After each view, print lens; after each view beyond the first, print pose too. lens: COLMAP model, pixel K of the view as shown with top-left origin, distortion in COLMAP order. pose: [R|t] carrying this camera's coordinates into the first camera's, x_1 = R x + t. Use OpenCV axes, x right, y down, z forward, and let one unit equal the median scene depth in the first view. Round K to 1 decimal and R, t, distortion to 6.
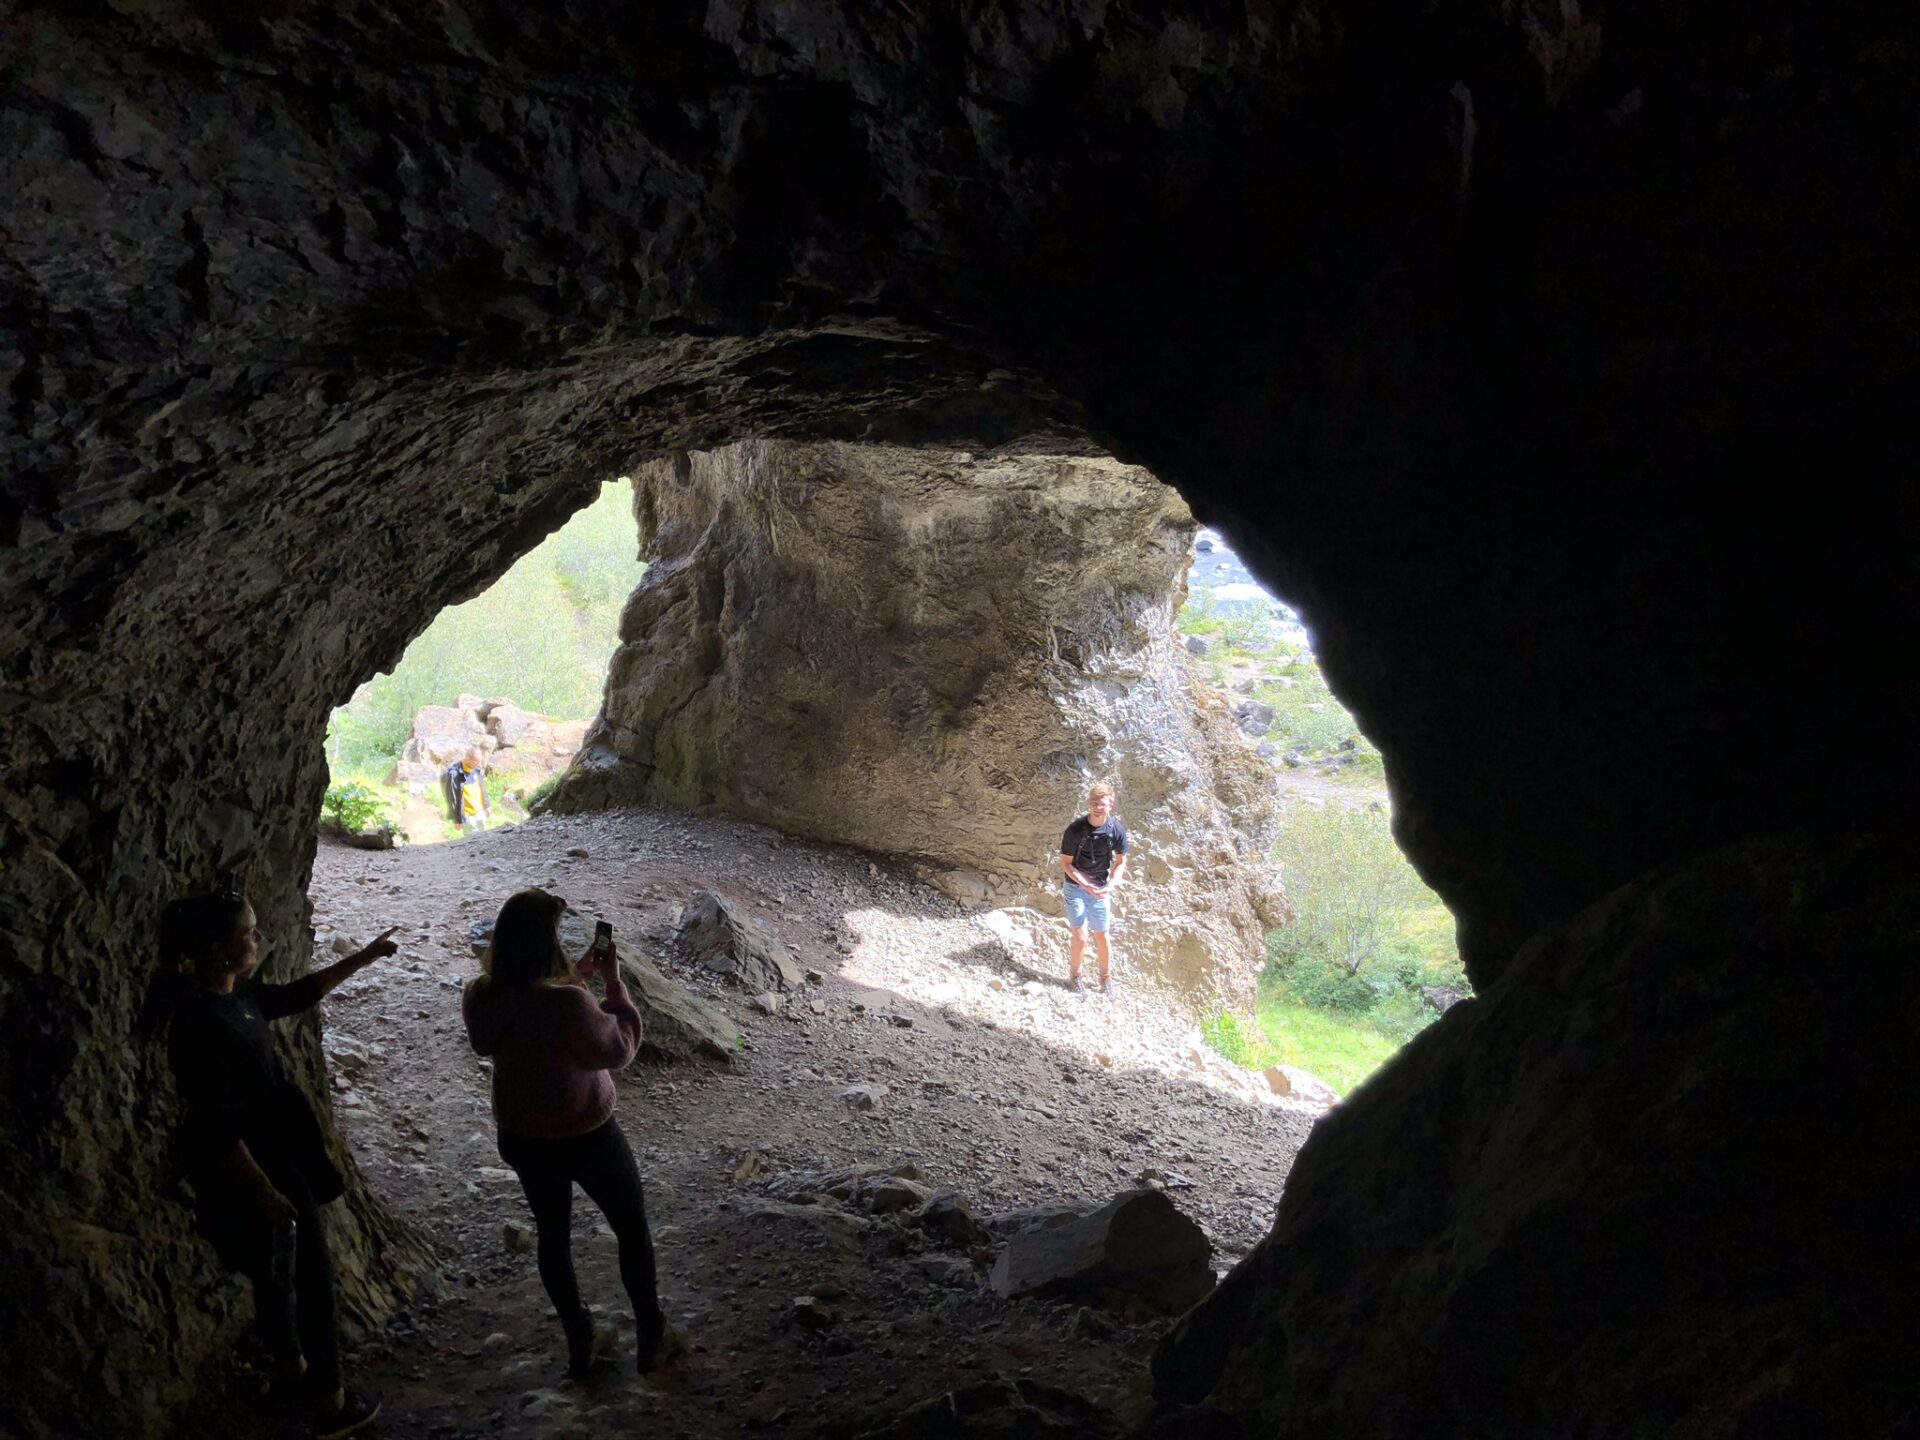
lens RADIAL K [[1574.0, 0, 961.5], [0, 1574.0, 713.7], [0, 0, 1]] dist [-0.014316, 0.008786]
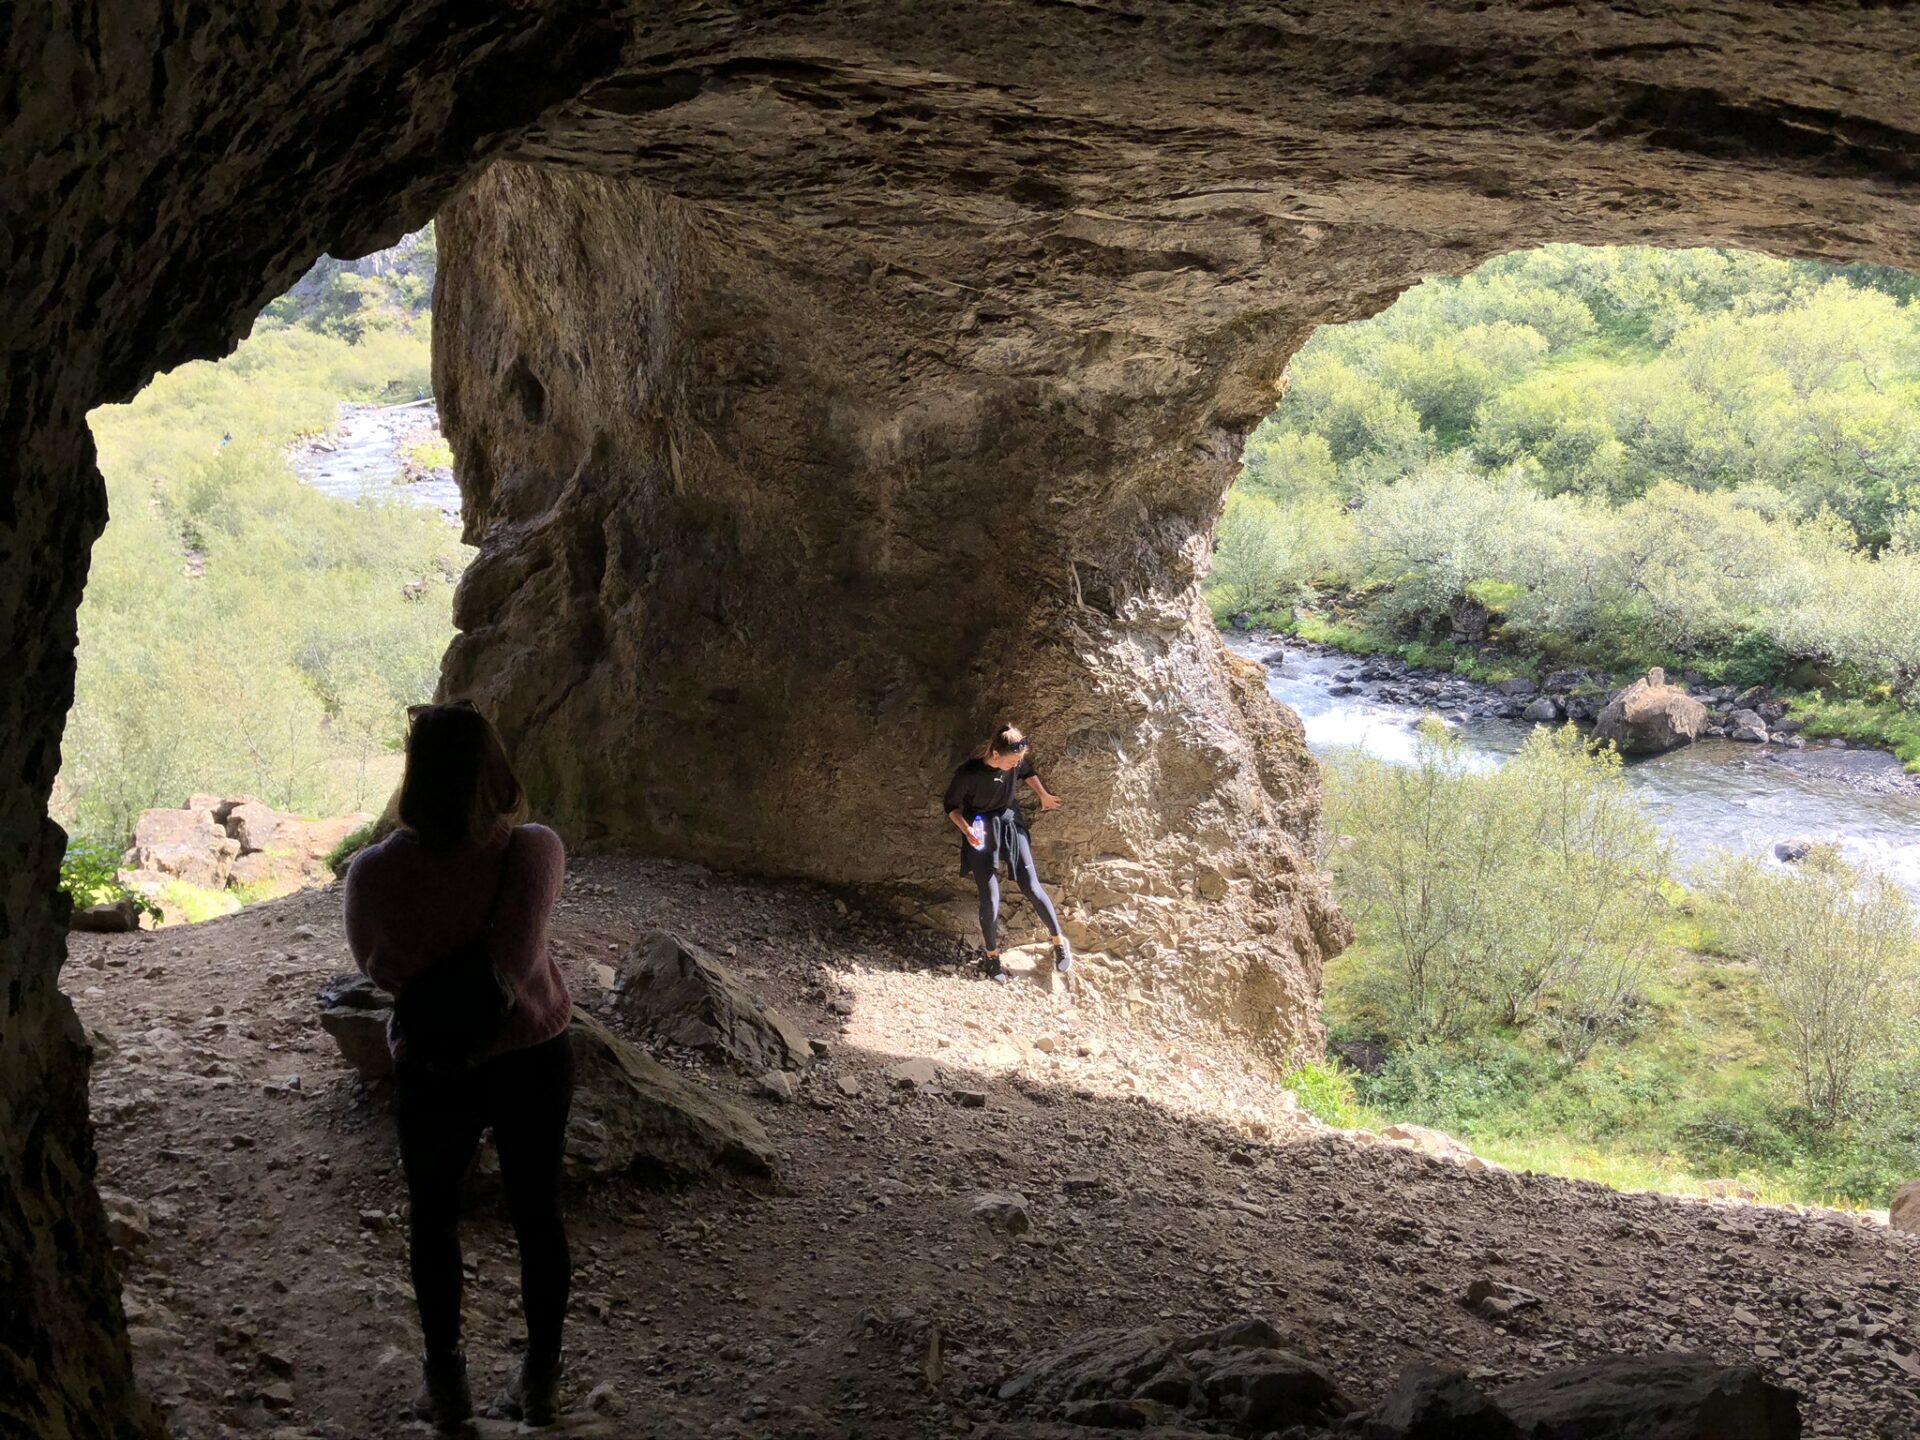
lens RADIAL K [[1574.0, 0, 958.6], [0, 1574.0, 723.7], [0, 0, 1]] dist [-0.014316, 0.008786]
pose [[0.985918, -0.048850, 0.159934, -0.118316], [0.059015, 0.996486, -0.059432, 0.062263], [-0.156469, 0.068033, 0.985337, 0.268658]]
